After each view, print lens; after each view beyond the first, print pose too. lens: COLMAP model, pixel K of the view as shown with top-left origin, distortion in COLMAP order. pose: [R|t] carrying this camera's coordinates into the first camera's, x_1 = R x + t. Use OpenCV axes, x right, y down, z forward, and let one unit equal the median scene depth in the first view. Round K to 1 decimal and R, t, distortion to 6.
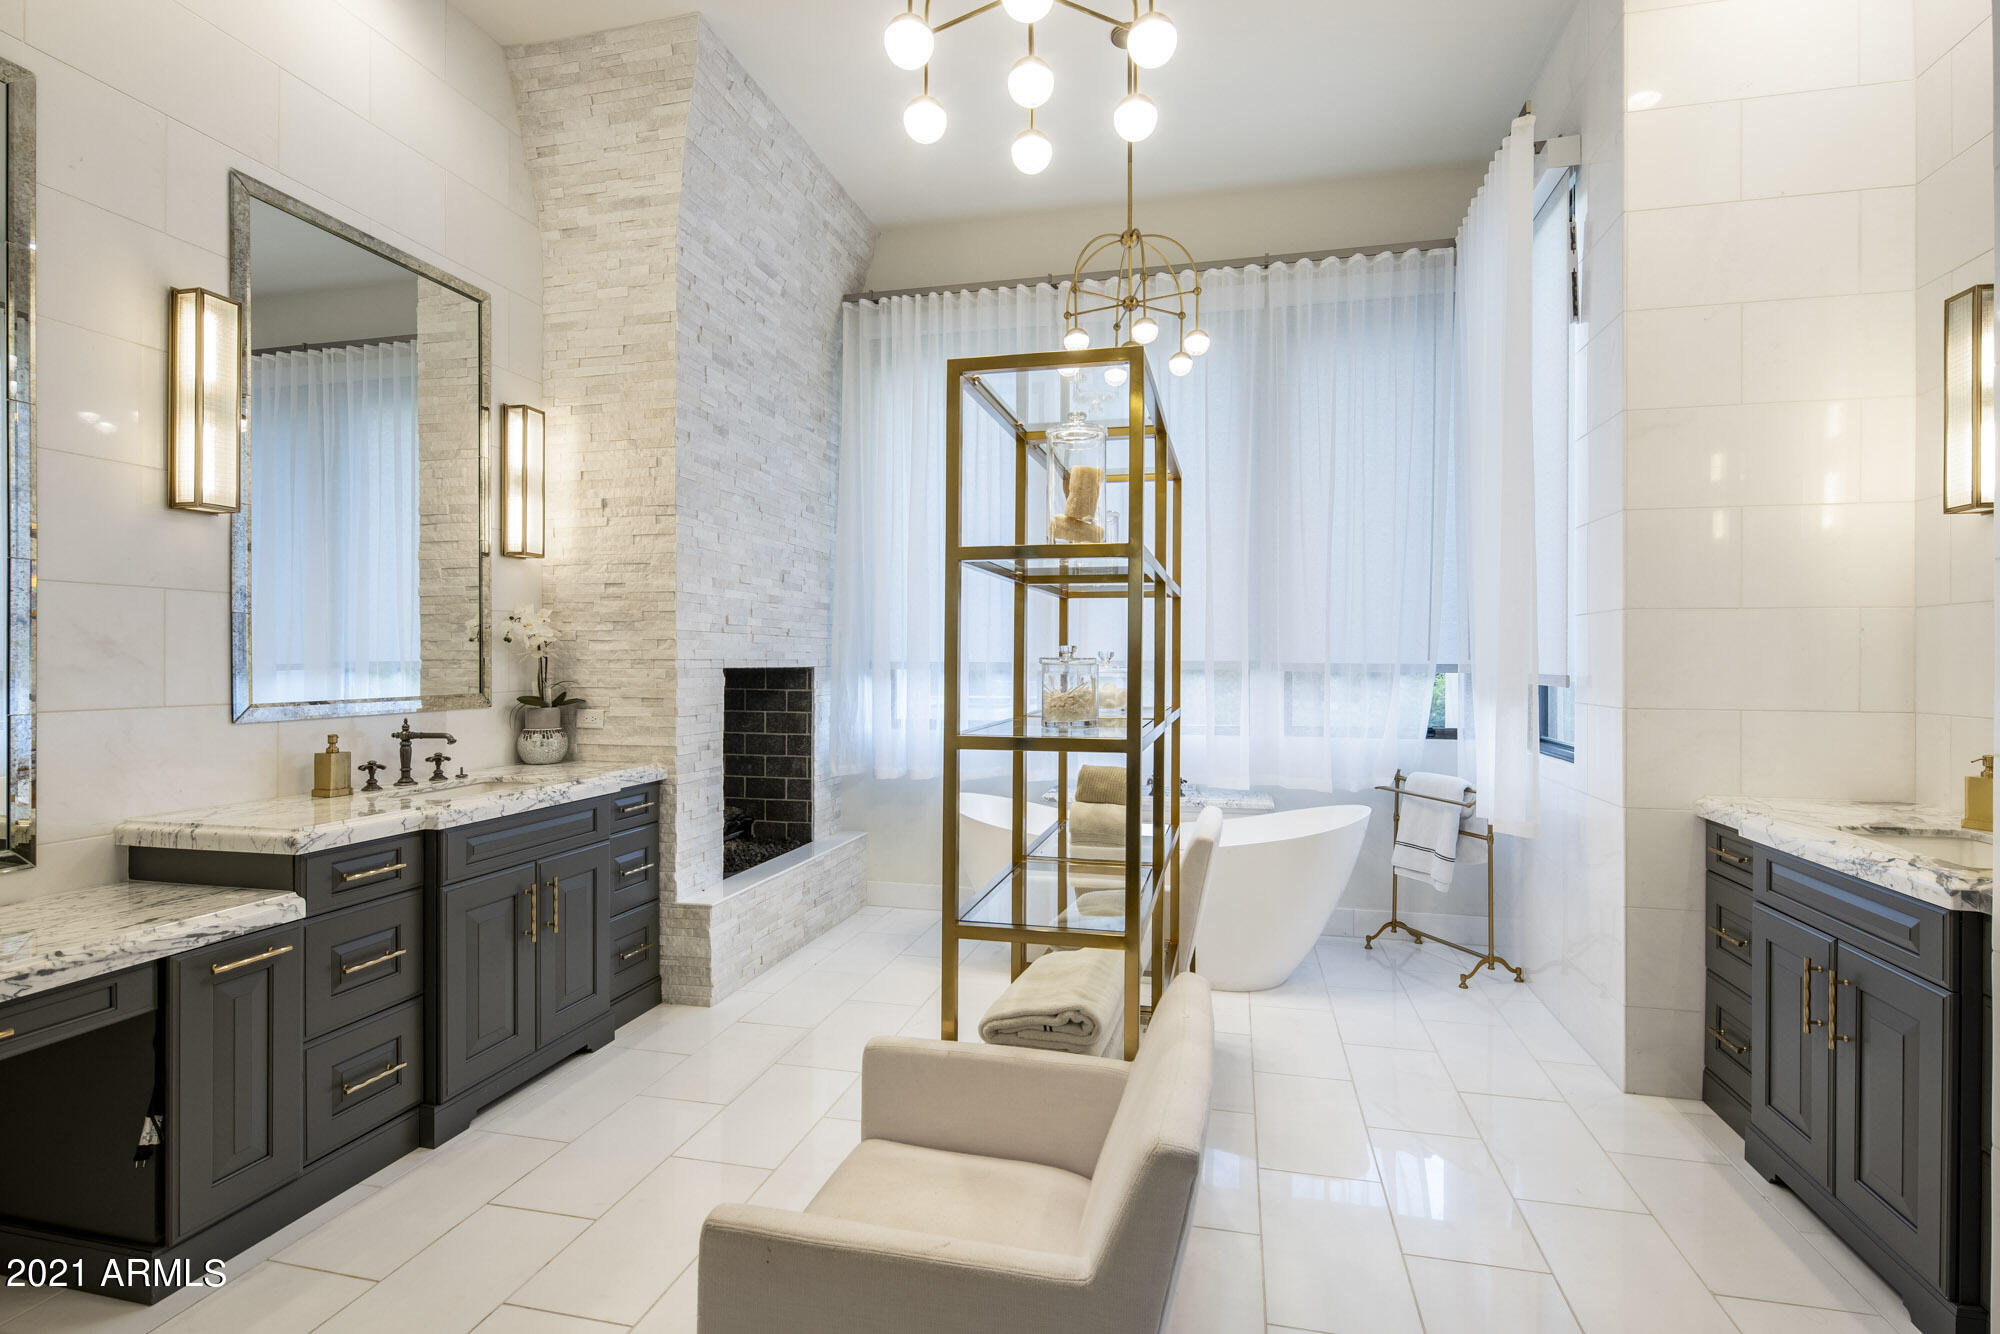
lens RADIAL K [[951.3, 0, 1003.9], [0, 951.3, 666.1], [0, 0, 1]] dist [0.001034, -0.000003]
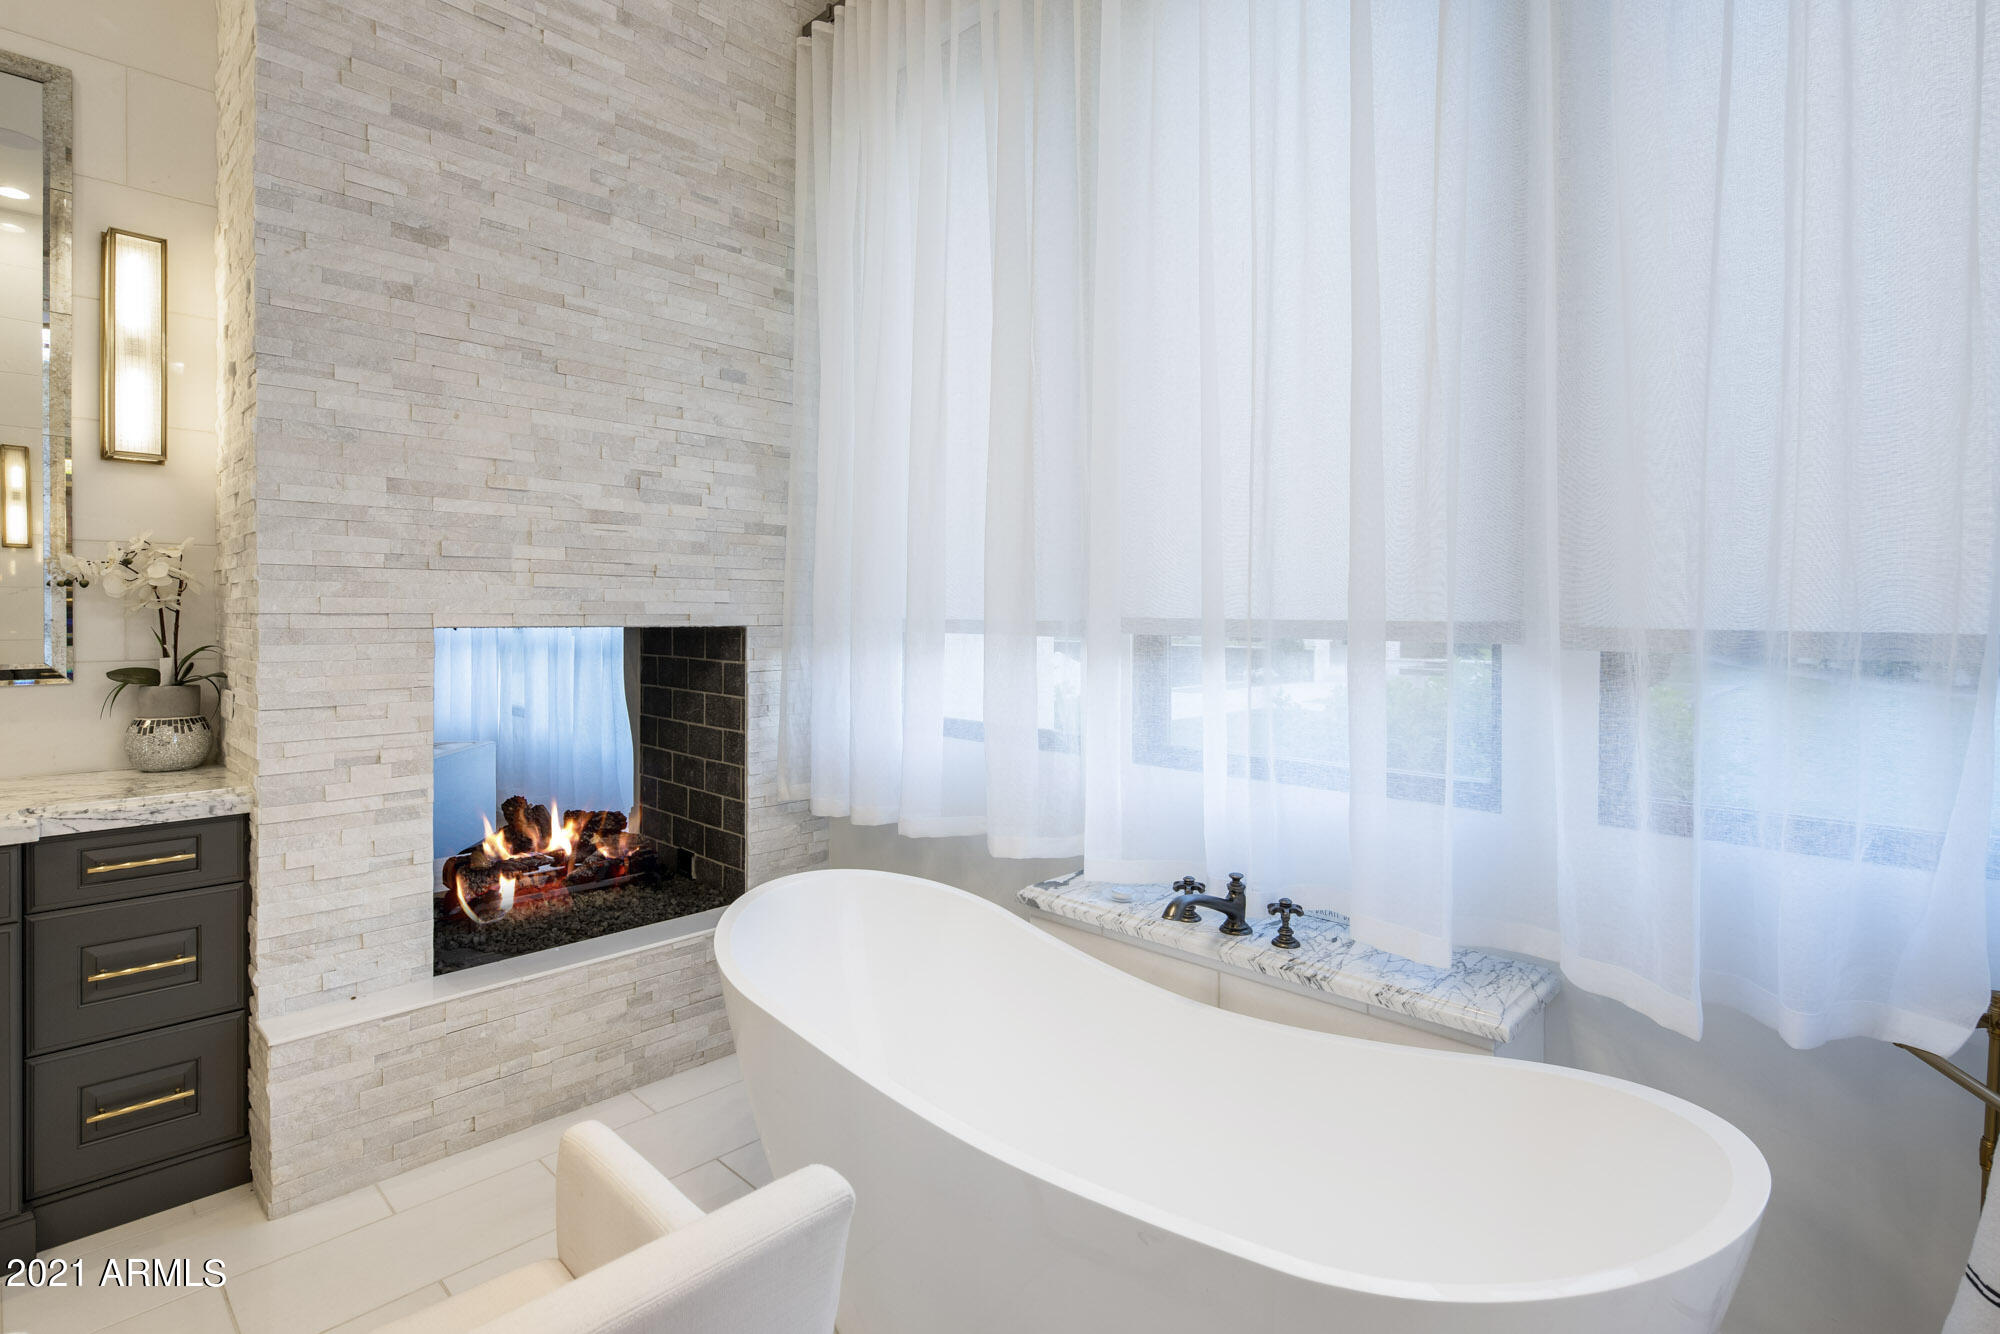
lens RADIAL K [[951.3, 0, 998.1], [0, 951.3, 632.8], [0, 0, 1]] dist [0.001034, -0.000003]
pose [[0.862504, 0.002964, -0.506042, 0.292810], [0.000873, 0.999973, 0.007345, 0.001073], [0.506050, -0.006777, 0.862477, 0.595830]]
